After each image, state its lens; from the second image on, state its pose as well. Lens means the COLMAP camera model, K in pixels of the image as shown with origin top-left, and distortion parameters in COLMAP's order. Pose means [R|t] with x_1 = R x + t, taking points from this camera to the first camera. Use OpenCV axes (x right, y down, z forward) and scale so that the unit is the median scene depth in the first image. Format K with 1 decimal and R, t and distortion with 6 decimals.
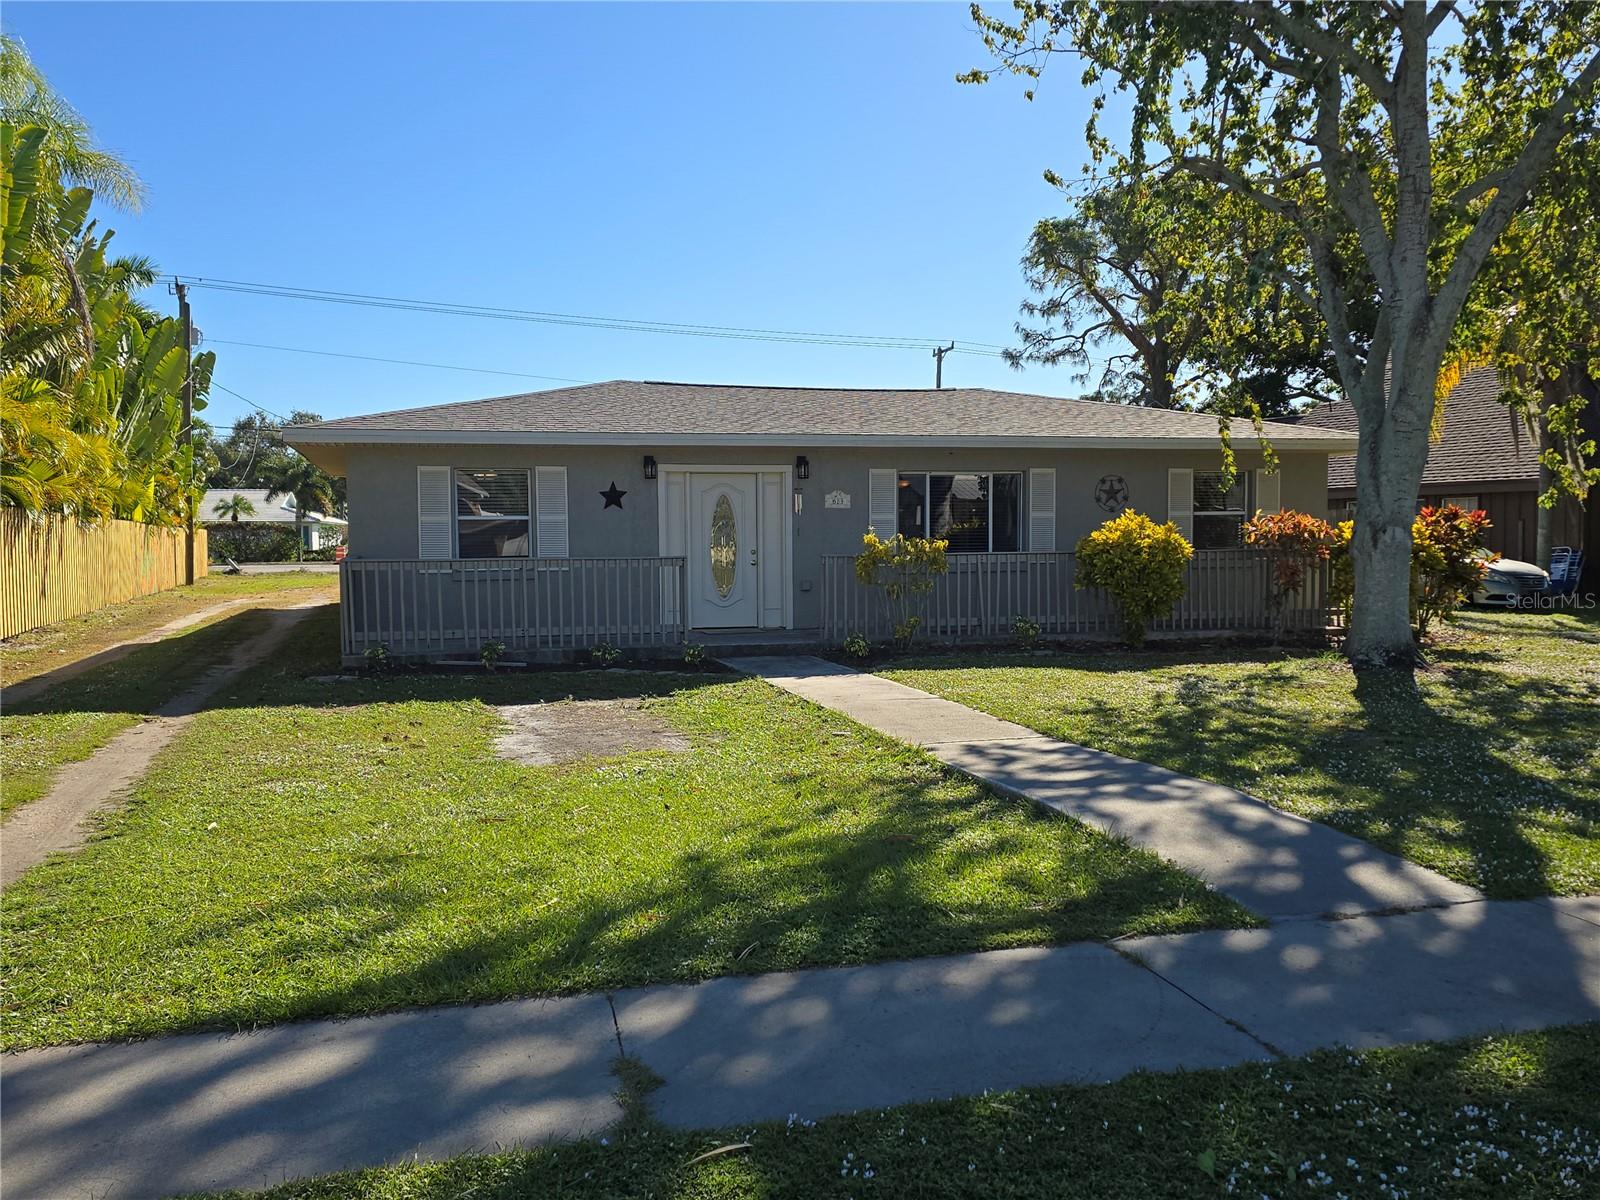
lens RADIAL K [[1385.0, 0, 800.0], [0, 1385.0, 600.0], [0, 0, 1]] dist [0.060705, -0.010798]
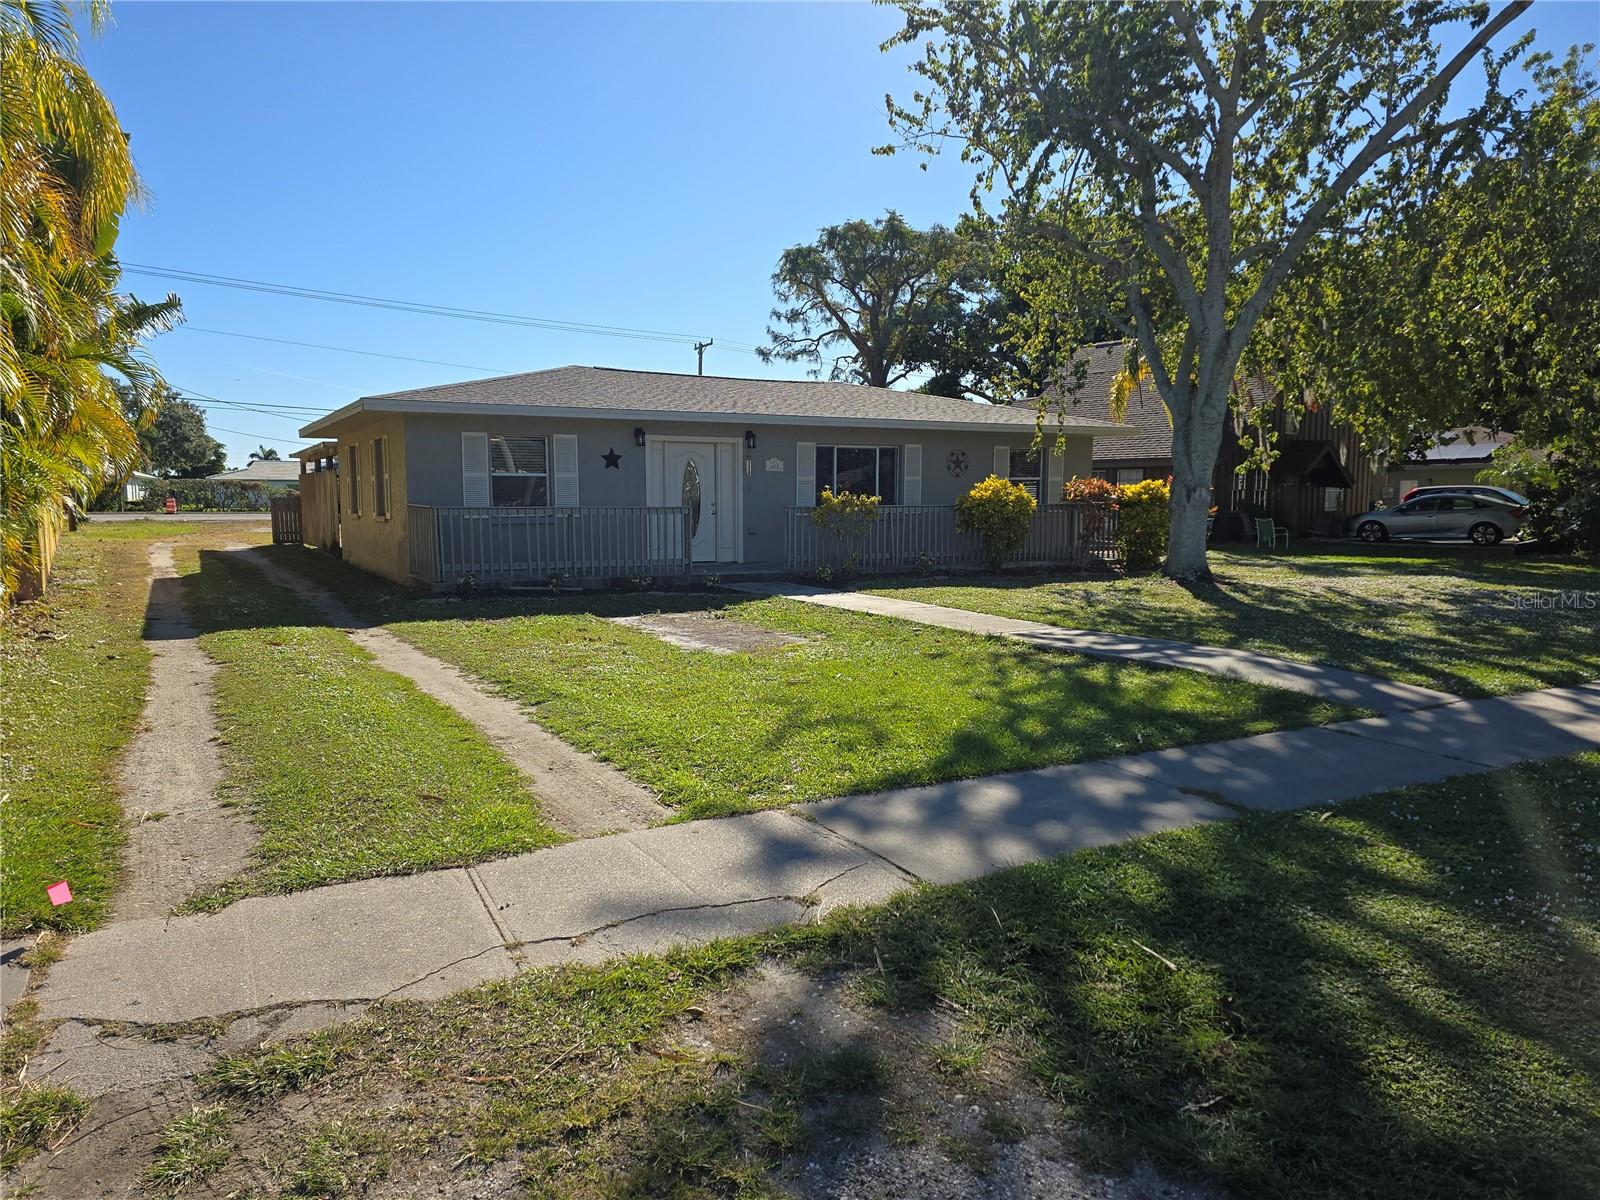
lens RADIAL K [[1137.6, 0, 803.0], [0, 1137.6, 585.9], [0, 0, 1]] dist [0.097203, -0.001783]
pose [[0.969446, -0.010941, 0.245062, -0.216345], [0.003145, 0.999477, 0.032180, 0.008374], [-0.245286, -0.030426, 0.968973, -0.064375]]
